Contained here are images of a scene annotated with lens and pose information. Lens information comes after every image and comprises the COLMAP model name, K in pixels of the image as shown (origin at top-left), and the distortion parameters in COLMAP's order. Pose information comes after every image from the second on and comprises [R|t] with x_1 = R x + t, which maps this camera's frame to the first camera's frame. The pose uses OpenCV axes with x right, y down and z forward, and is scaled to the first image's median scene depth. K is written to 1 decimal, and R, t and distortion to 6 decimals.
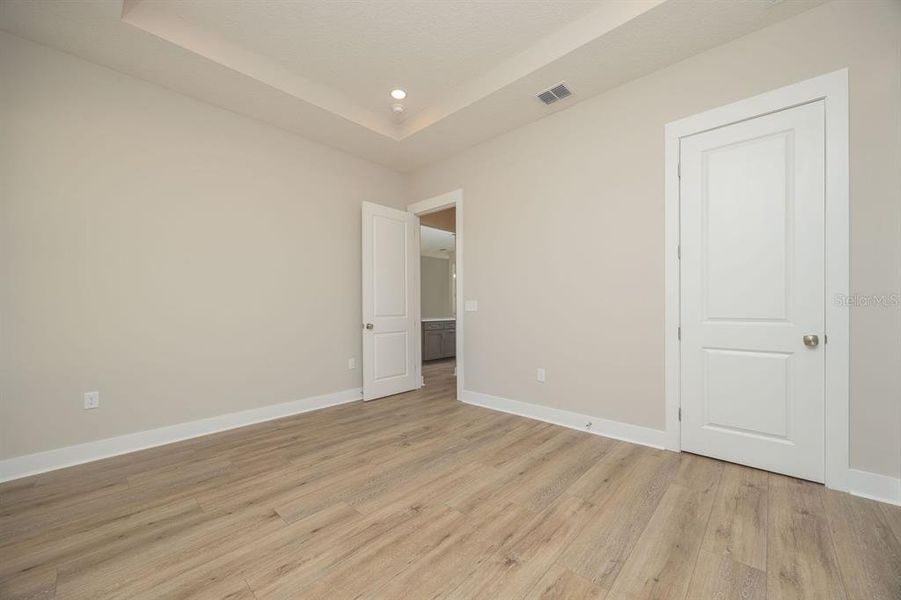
lens RADIAL K [[331.0, 0, 451.8], [0, 331.0, 306.7], [0, 0, 1]] dist [-0.028418, 0.000013]
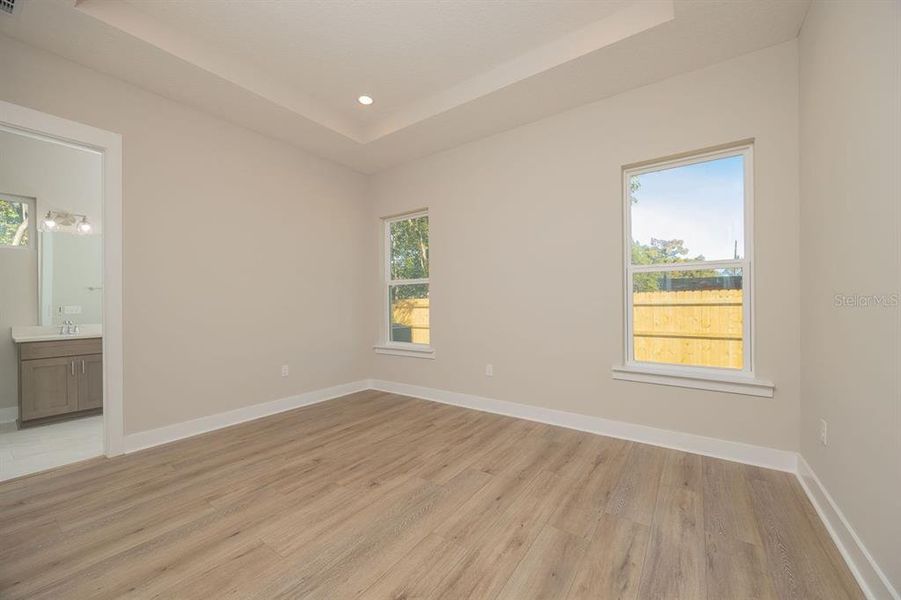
lens RADIAL K [[342.6, 0, 451.2], [0, 342.6, 303.5], [0, 0, 1]] dist [0.000642, -0.000106]
pose [[-0.990290, 0.017377, -0.137927, -0.224172], [0.016955, 0.999847, 0.004234, -0.031455], [0.137980, 0.001854, -0.990433, 2.254885]]
